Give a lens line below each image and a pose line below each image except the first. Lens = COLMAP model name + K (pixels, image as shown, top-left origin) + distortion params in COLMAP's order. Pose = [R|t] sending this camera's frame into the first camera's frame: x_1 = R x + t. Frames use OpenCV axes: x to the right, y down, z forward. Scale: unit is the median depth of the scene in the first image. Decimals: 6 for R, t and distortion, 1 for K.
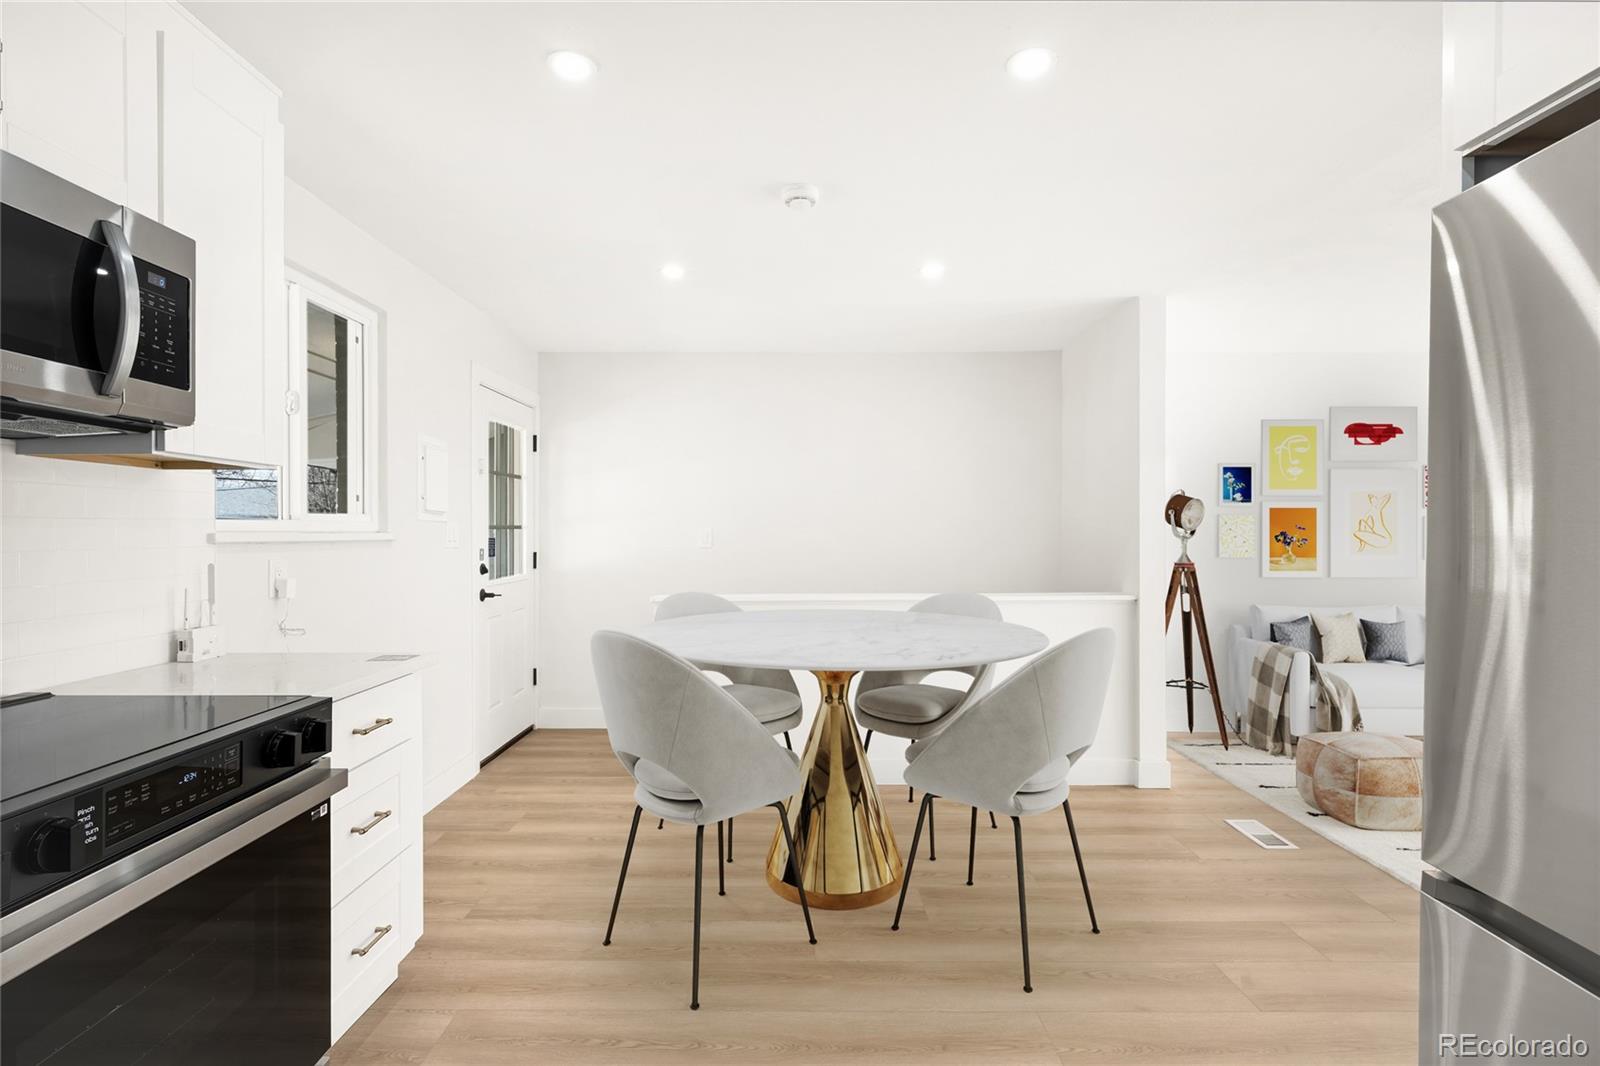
lens RADIAL K [[711.3, 0, 798.9], [0, 711.3, 529.6], [0, 0, 1]] dist [0.000142, -0.000029]
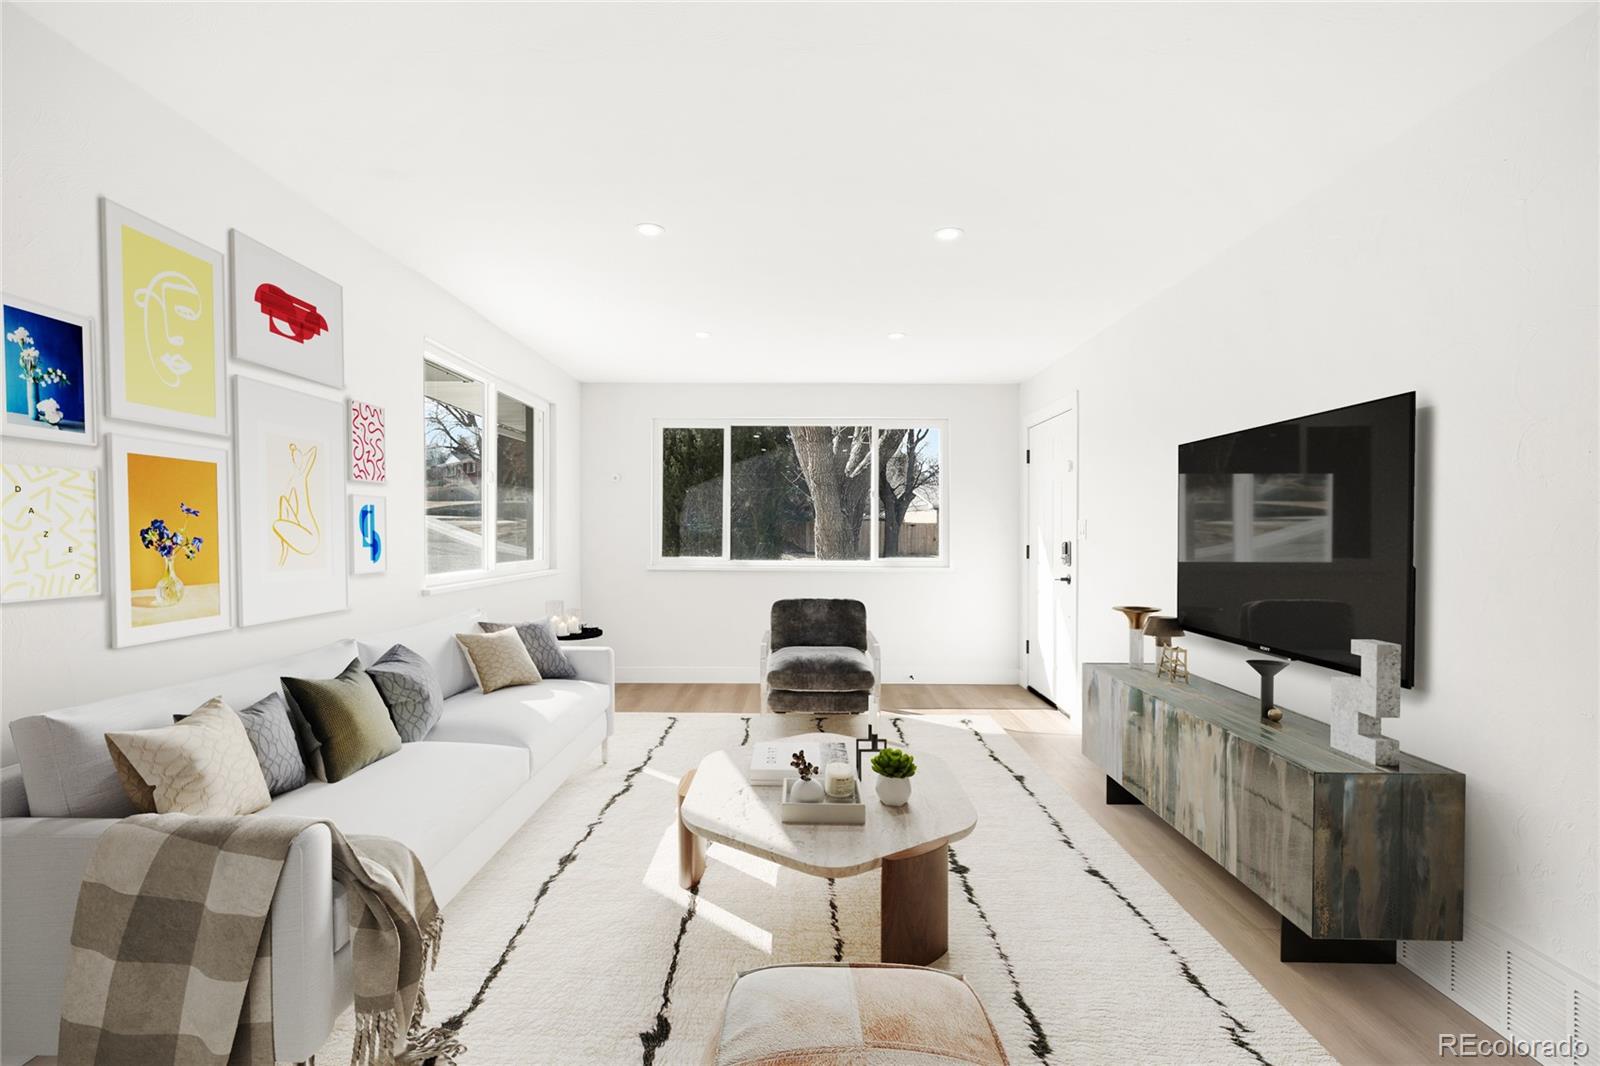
lens RADIAL K [[867.0, 0, 803.3], [0, 867.0, 526.1], [0, 0, 1]] dist [0.008429, 0.001271]
pose [[-0.018310, 0.004998, 0.999820, 0.216413], [0.001250, 0.999987, -0.004976, 0.009235], [-0.999832, 0.001158, -0.018316, 0.668144]]
